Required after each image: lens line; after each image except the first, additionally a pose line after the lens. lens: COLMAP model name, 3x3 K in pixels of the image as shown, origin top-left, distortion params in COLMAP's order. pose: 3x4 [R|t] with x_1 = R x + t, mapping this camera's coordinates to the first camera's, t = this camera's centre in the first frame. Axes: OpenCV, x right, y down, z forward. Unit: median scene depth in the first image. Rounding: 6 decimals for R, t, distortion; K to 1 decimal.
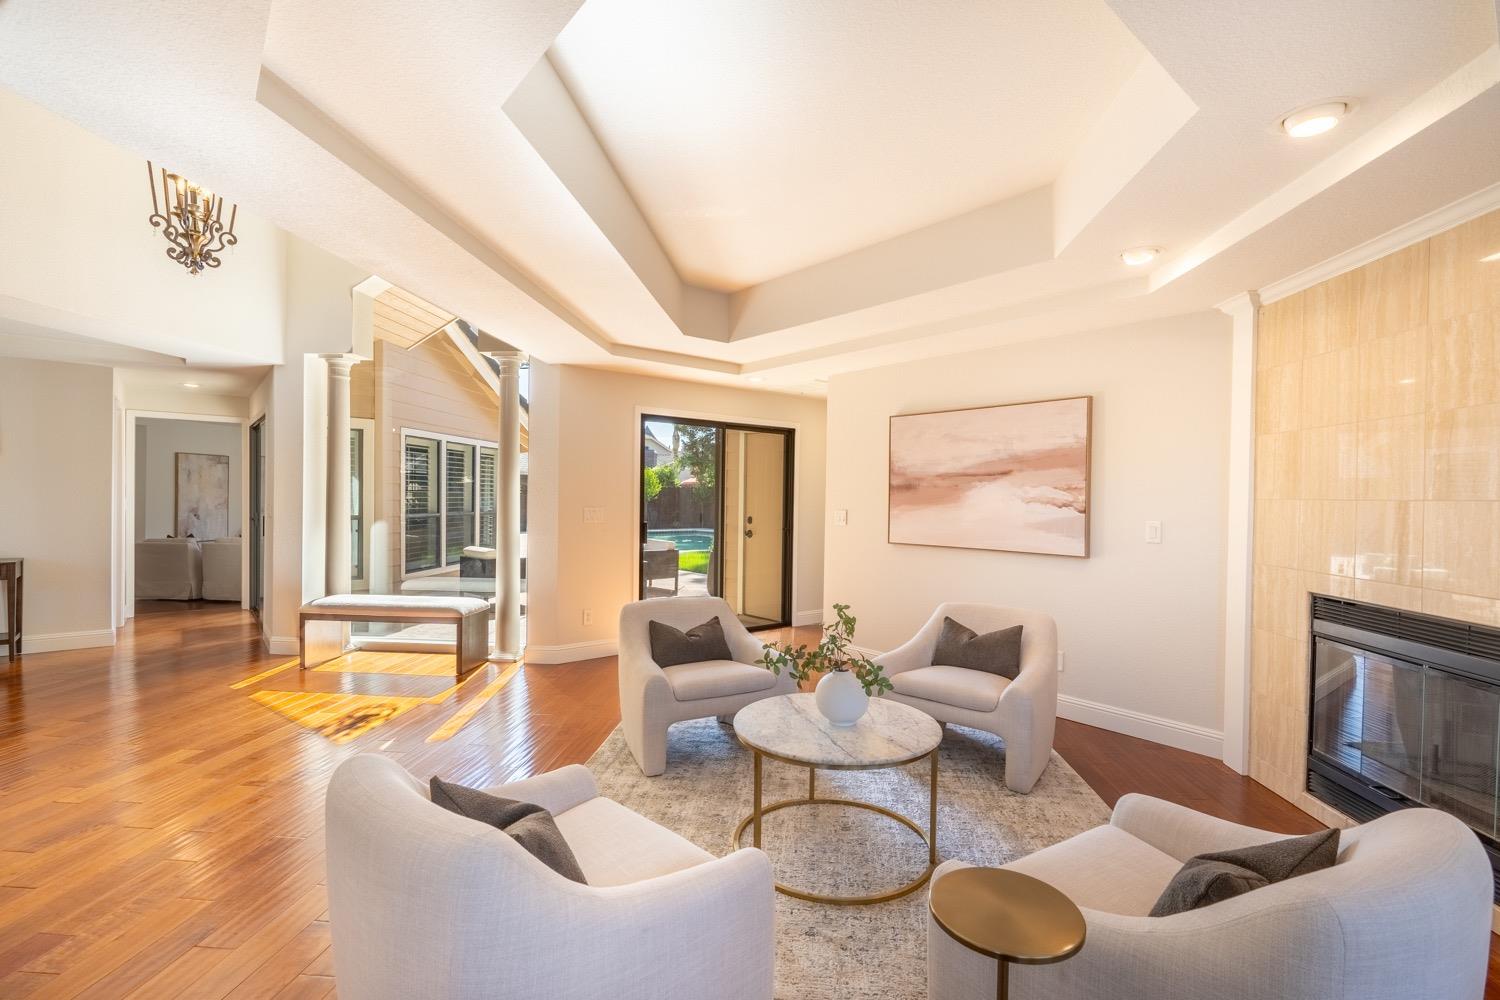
lens RADIAL K [[676.3, 0, 750.0], [0, 676.3, 500.0], [0, 0, 1]] dist [-0.003855, -0.000279]
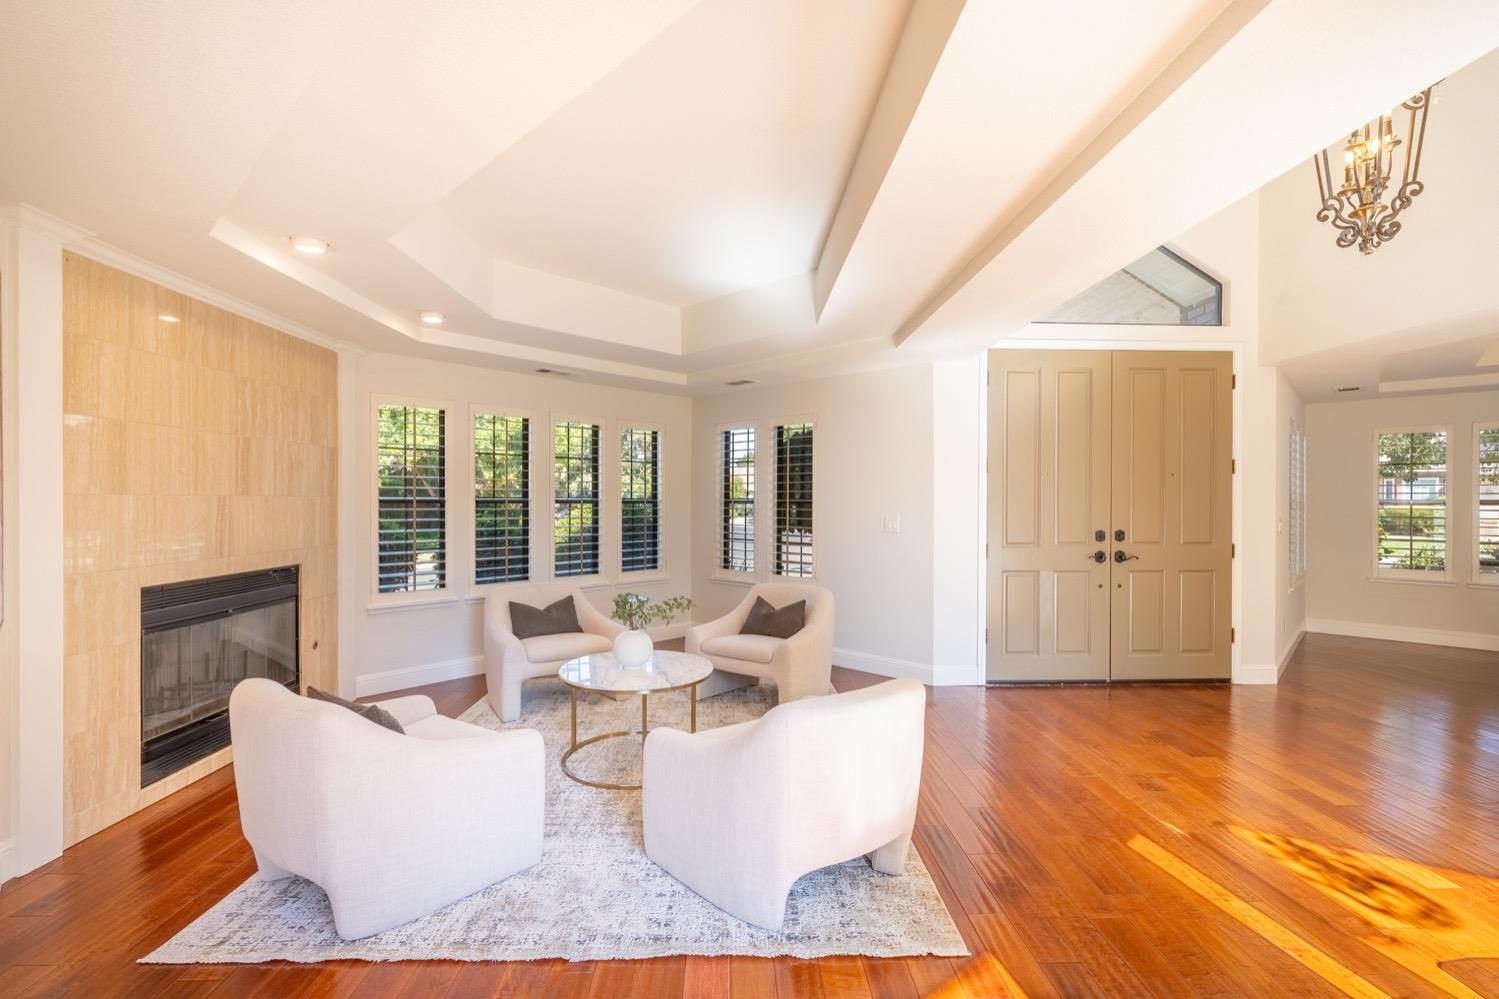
lens RADIAL K [[675.9, 0, 749.5], [0, 675.9, 499.5], [0, 0, 1]] dist [-0.003855, -0.000279]
pose [[-0.993060, -0.017748, -0.116258, 0.043838], [-0.018840, 0.999788, 0.008296, -0.013921], [0.116086, 0.010429, -0.993184, 1.592104]]
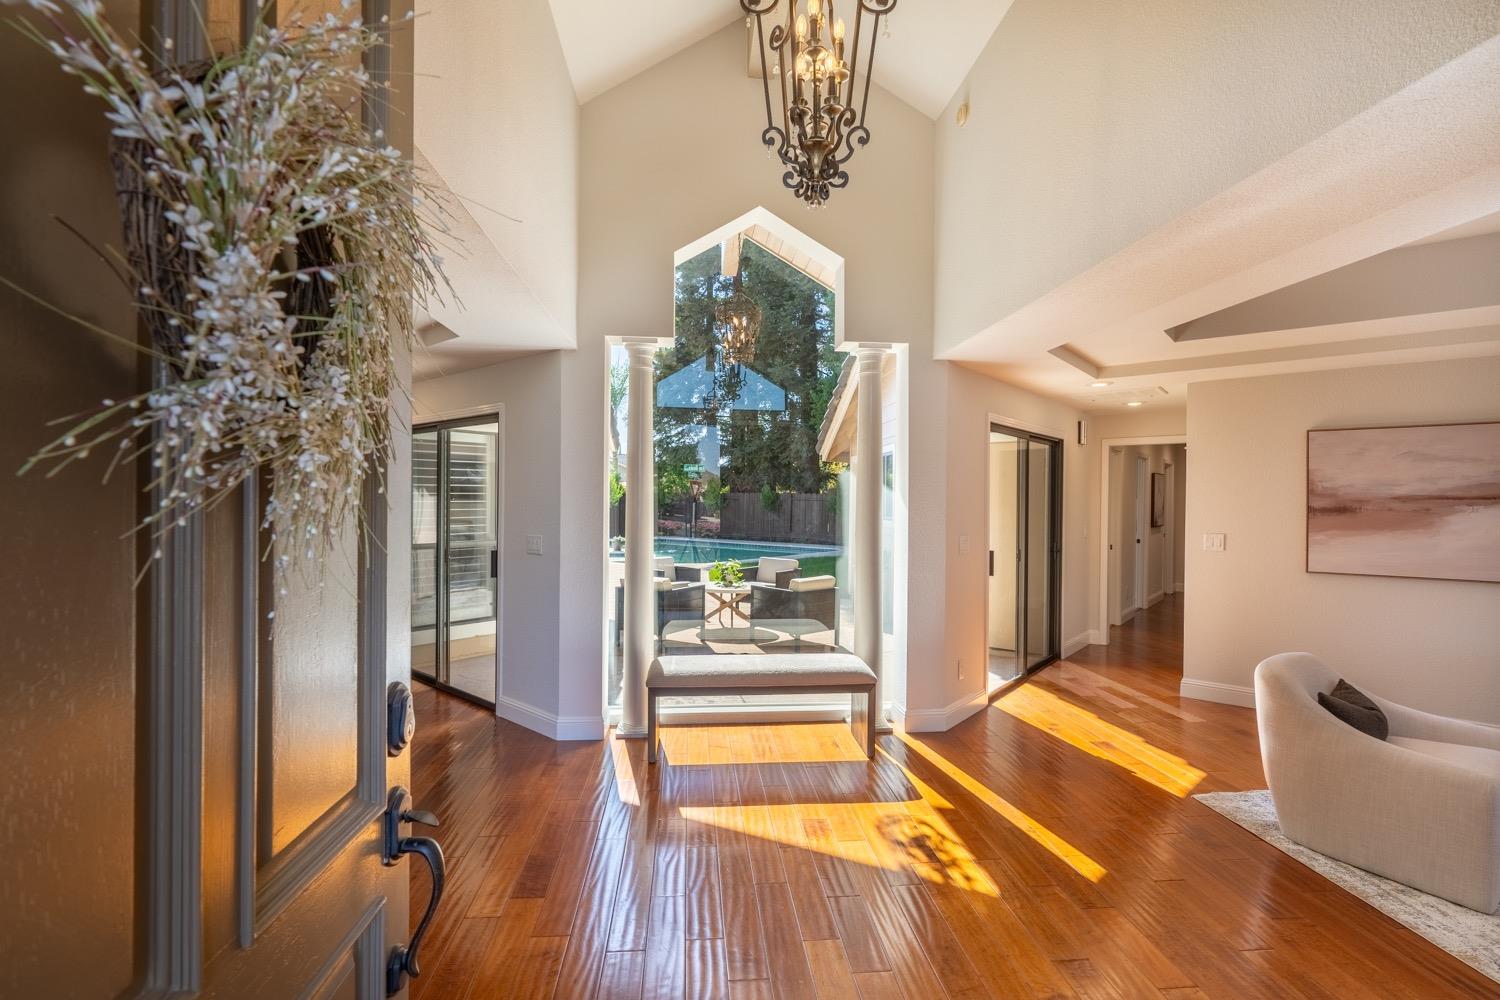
lens RADIAL K [[648.1, 0, 750.0], [0, 648.1, 500.0], [0, 0, 1]] dist [-0.001779, -0.000157]
pose [[0.987083, -0.001001, 0.160208, -0.891636], [0.002601, 0.999949, -0.009777, -0.034447], [-0.160190, 0.010068, 0.987035, 0.365833]]
